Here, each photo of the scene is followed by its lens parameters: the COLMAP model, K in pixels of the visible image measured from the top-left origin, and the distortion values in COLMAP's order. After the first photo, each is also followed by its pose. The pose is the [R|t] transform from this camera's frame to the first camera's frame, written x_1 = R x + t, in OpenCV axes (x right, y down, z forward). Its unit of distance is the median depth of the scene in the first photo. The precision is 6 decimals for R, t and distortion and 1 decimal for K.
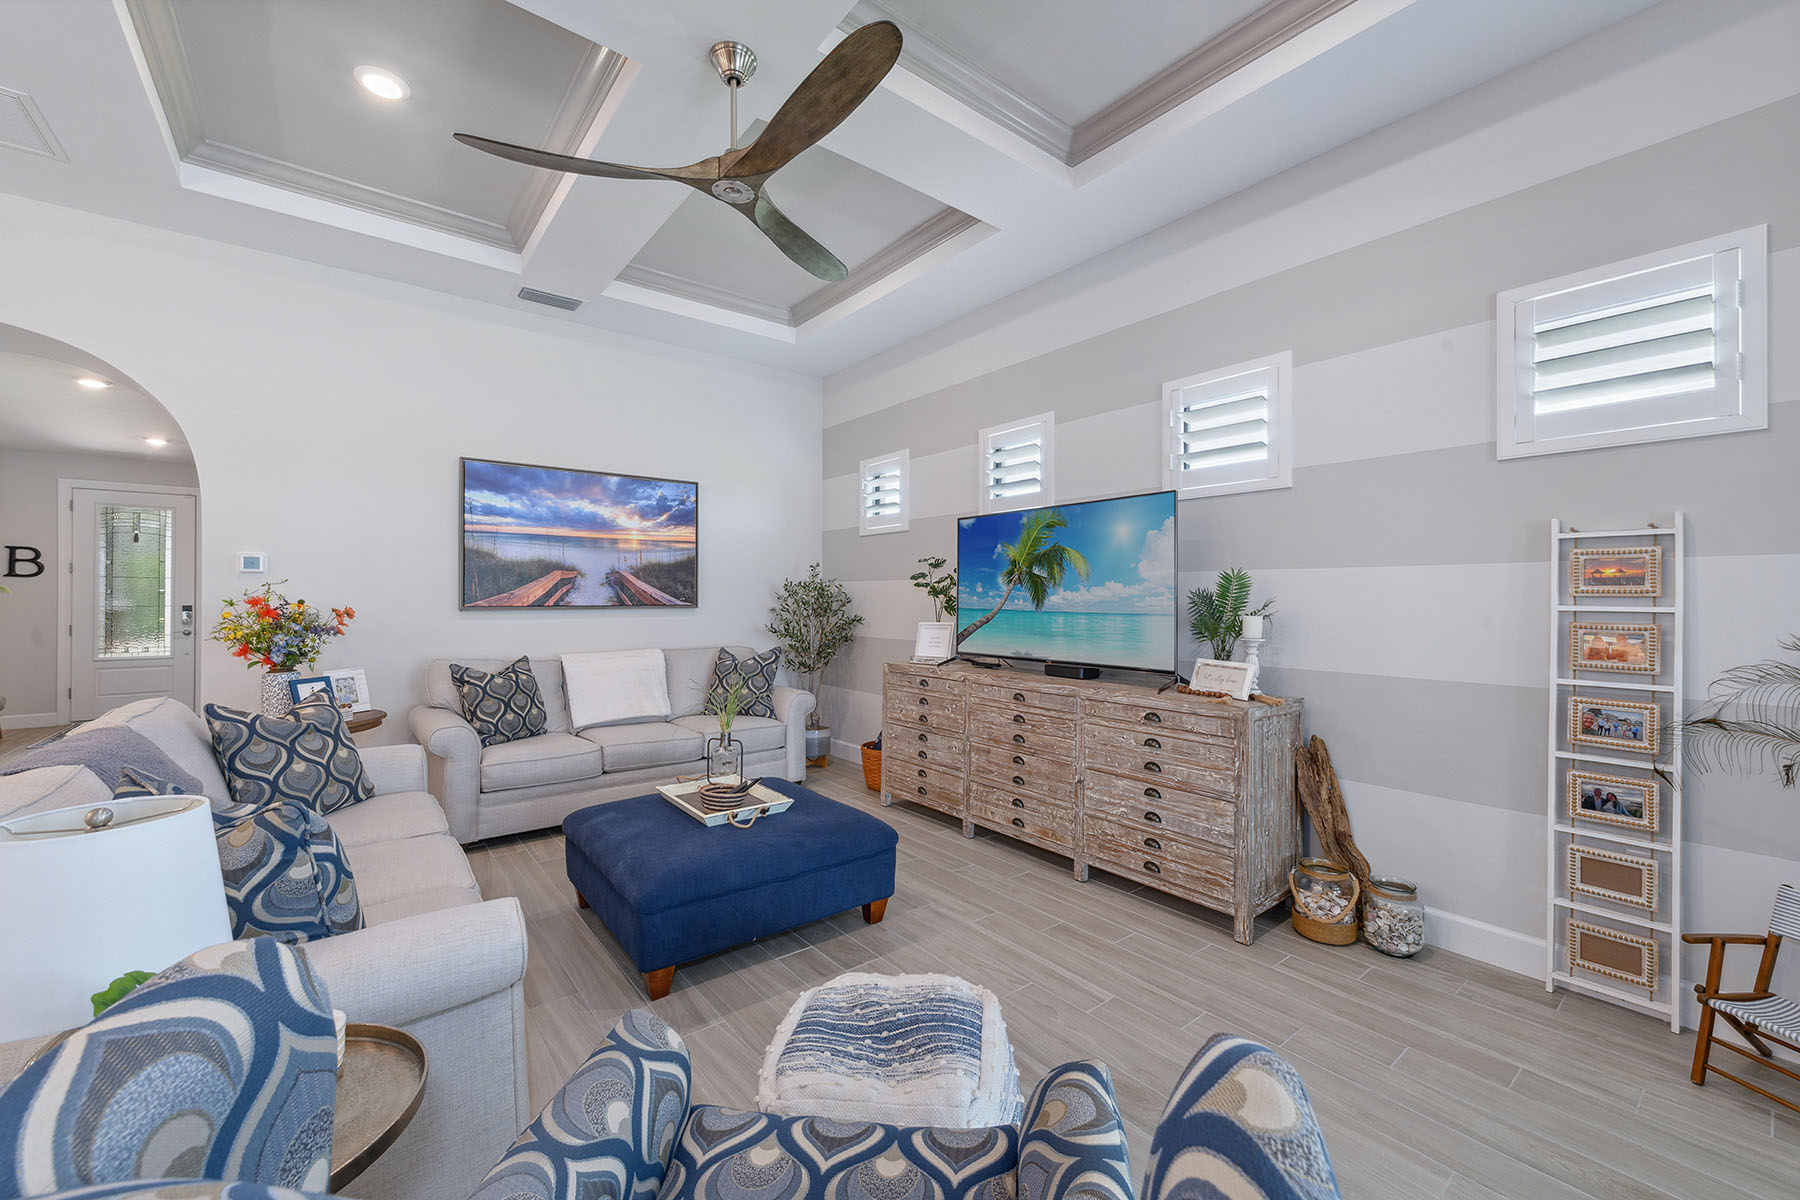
lens RADIAL K [[705.8, 0, 899.5], [0, 705.8, 593.3], [0, 0, 1]] dist [0.013712, -0.002454]
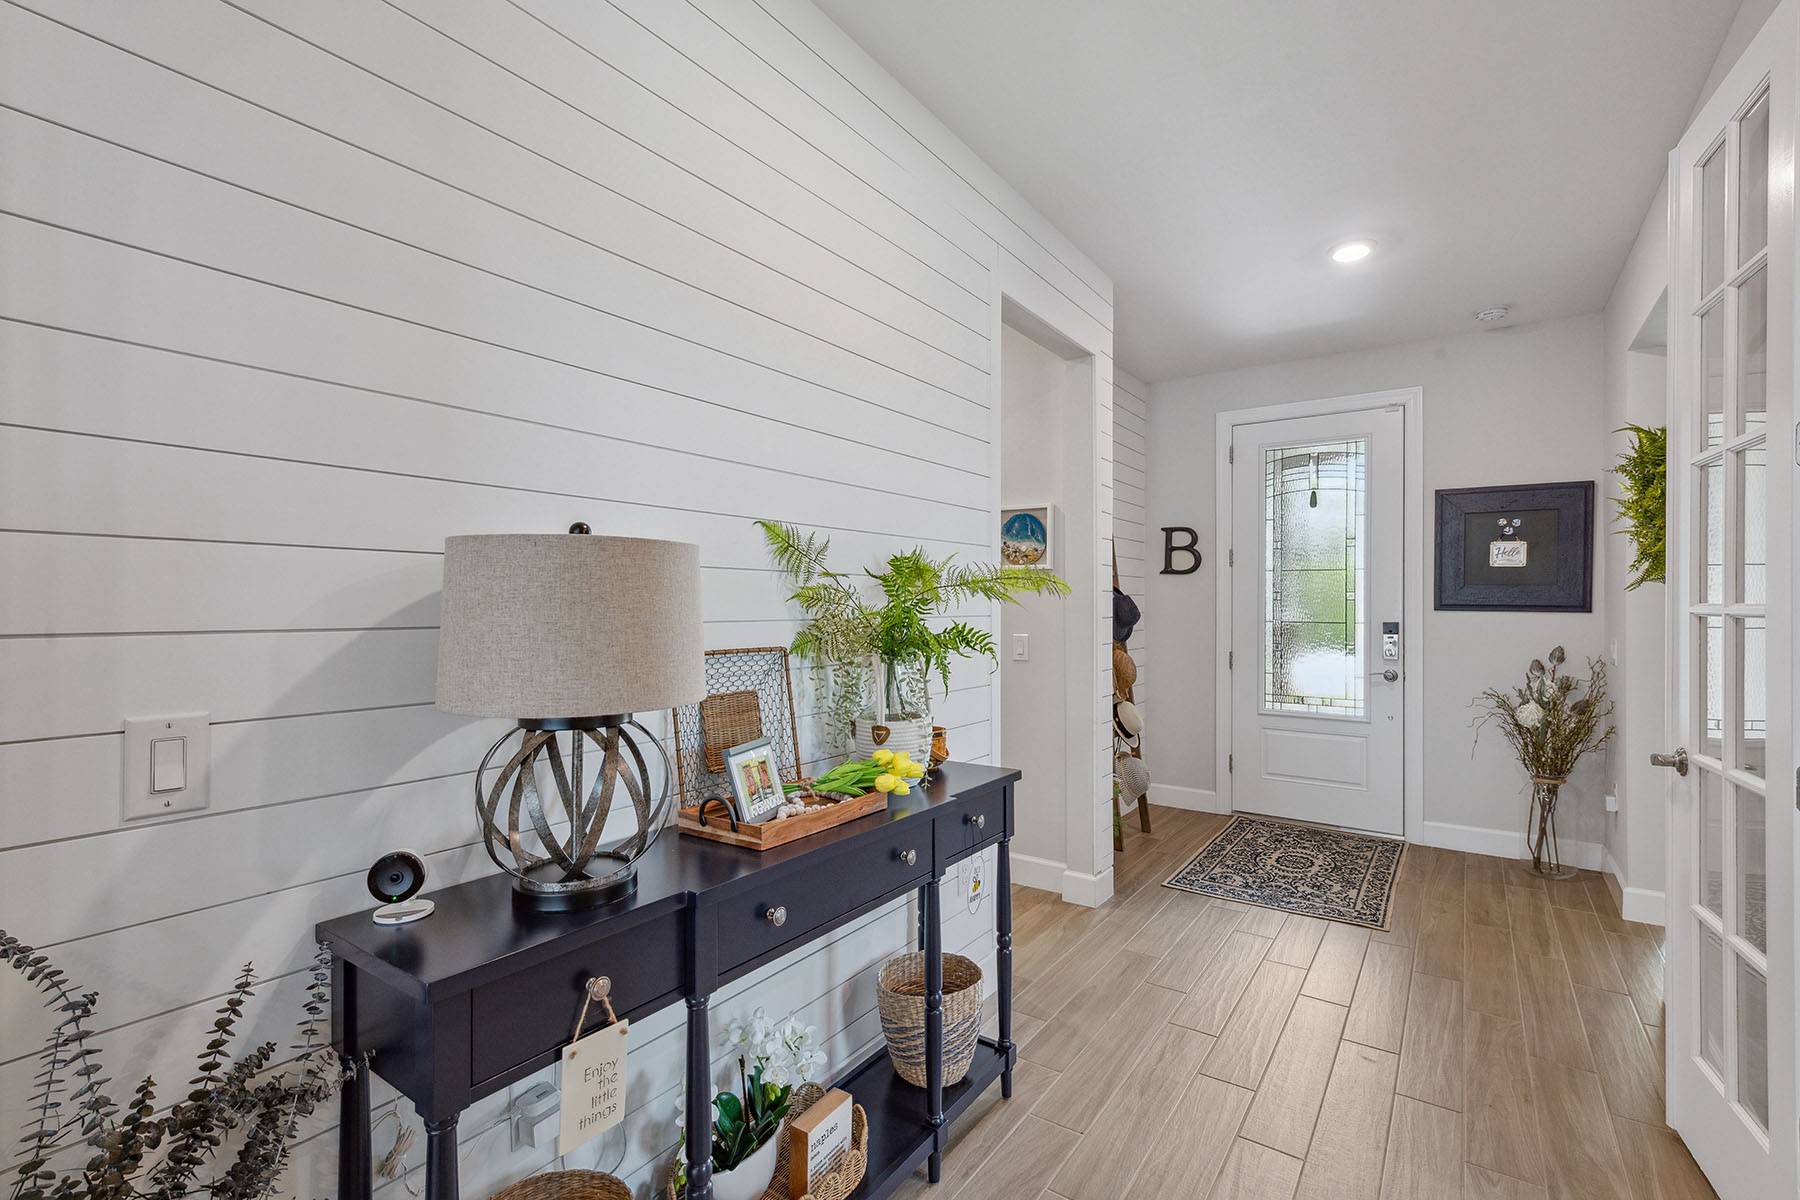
lens RADIAL K [[811.7, 0, 865.2], [0, 811.7, 607.0], [0, 0, 1]] dist [0.018068, -0.003969]
pose [[0.258419, 0.005212, -0.966019, -0.971802], [0.000427, 0.999985, 0.005509, 0.004989], [0.966033, -0.001836, 0.258412, 0.889439]]
